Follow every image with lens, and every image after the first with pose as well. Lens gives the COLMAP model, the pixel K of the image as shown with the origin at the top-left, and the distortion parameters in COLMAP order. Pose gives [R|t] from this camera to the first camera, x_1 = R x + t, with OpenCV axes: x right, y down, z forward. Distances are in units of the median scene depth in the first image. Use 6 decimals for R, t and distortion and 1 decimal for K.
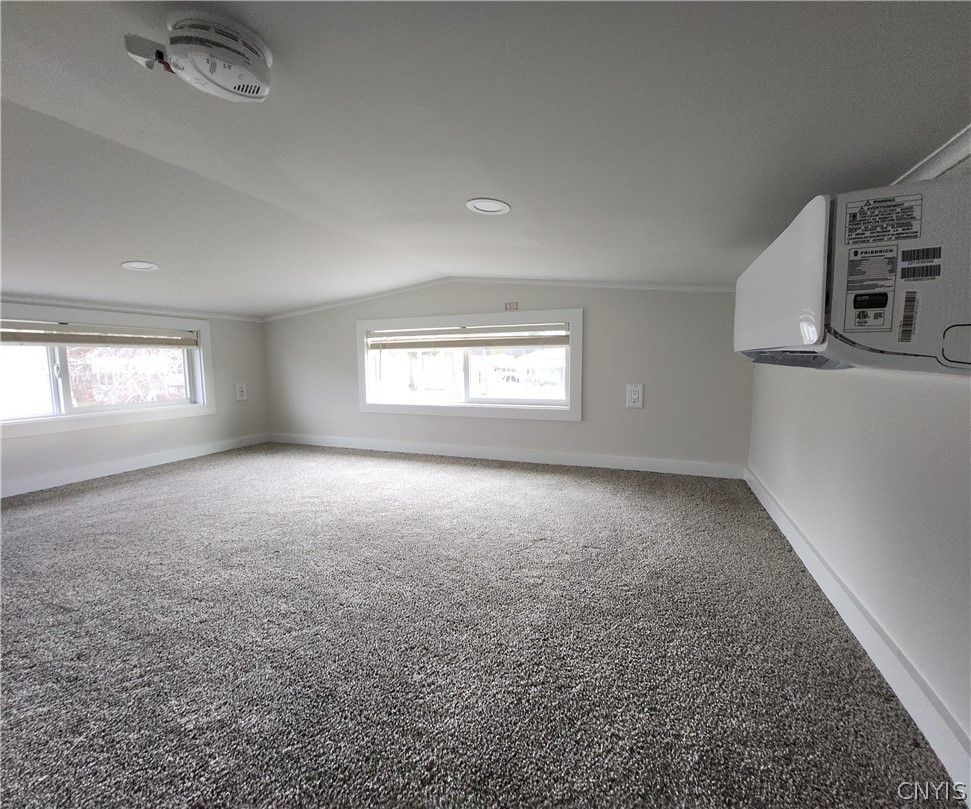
lens RADIAL K [[429.2, 0, 489.3], [0, 429.2, 408.2], [0, 0, 1]] dist [-0.017111, -0.000869]
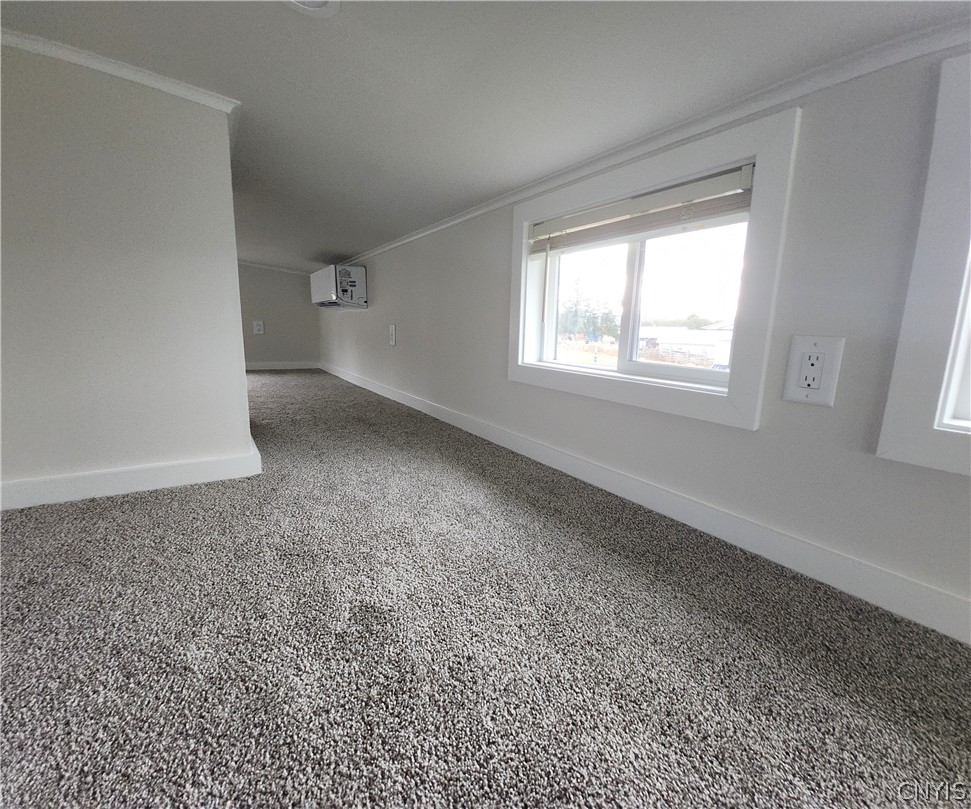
lens RADIAL K [[429.2, 0, 489.3], [0, 429.2, 408.2], [0, 0, 1]] dist [-0.017111, -0.000869]
pose [[0.583340, -0.128459, 0.802005, -1.803438], [0.059170, 0.991512, 0.115775, 0.492742], [-0.810070, -0.020081, 0.585990, -2.633031]]
